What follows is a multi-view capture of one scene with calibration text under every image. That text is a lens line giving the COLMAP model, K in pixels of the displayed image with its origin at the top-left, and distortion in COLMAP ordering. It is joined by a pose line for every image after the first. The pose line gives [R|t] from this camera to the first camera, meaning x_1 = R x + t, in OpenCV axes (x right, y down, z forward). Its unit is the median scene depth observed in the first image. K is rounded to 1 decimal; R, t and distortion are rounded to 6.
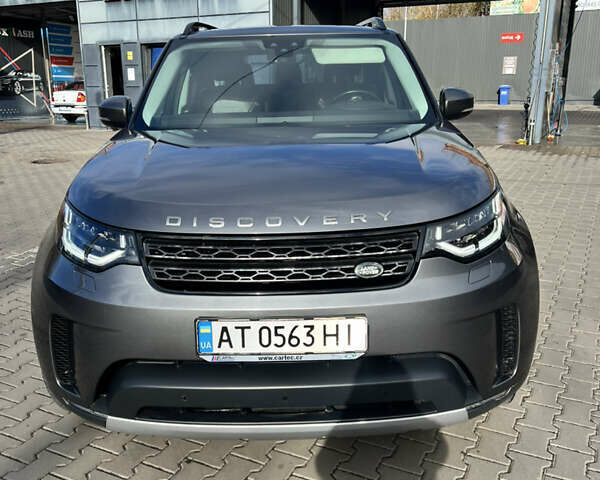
lens RADIAL K [[593.0, 0, 301.4], [0, 593.0, 252.4], [0, 0, 1]] dist [0.151931, -0.323775]
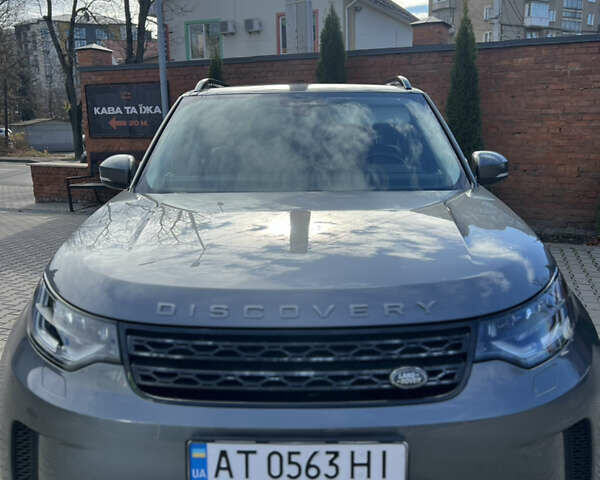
lens RADIAL K [[594.7, 0, 300.0], [0, 594.7, 240.0], [0, 0, 1]] dist [0.116186, -0.189769]
pose [[0.999713, 0.015987, -0.017870, -0.019360], [-0.017760, 0.994423, -0.103955, -0.067298], [0.016108, 0.104242, 0.994421, 0.190609]]
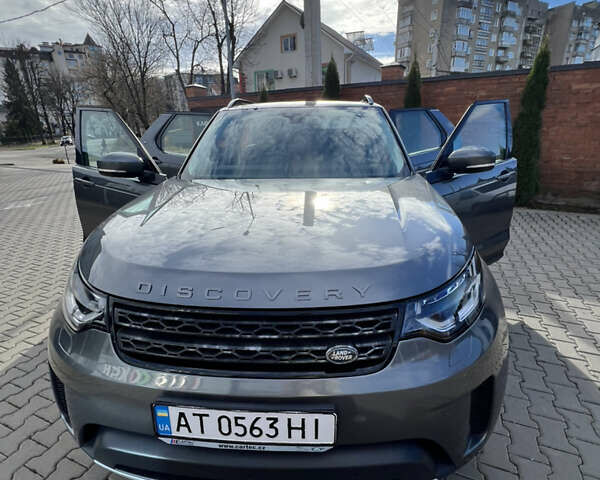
lens RADIAL K [[319.1, 0, 302.7], [0, 319.1, 239.4], [0, 0, 1]] dist [0.000620, -0.000964]
pose [[0.997233, 0.029133, -0.068395, 0.083391], [-0.026864, 0.999065, 0.033867, -0.163533], [0.069318, -0.031936, 0.997083, 0.521676]]
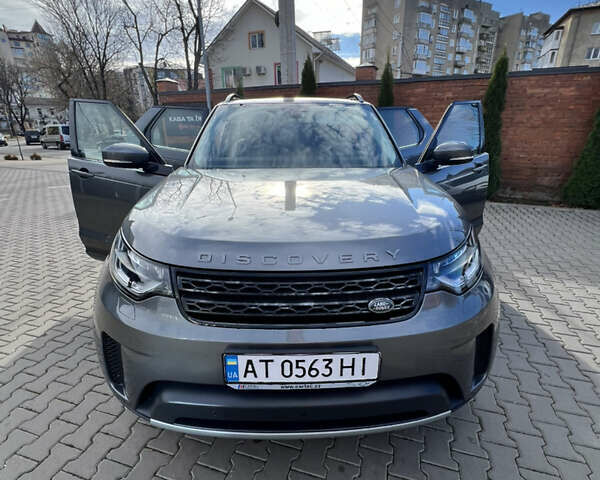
lens RADIAL K [[319.1, 0, 302.7], [0, 319.1, 239.4], [0, 0, 1]] dist [0.000620, -0.000964]
pose [[0.999541, 0.010750, 0.028310, -0.050984], [-0.011787, 0.999257, 0.036706, -0.114518], [-0.027895, -0.037023, 0.998925, 0.422810]]
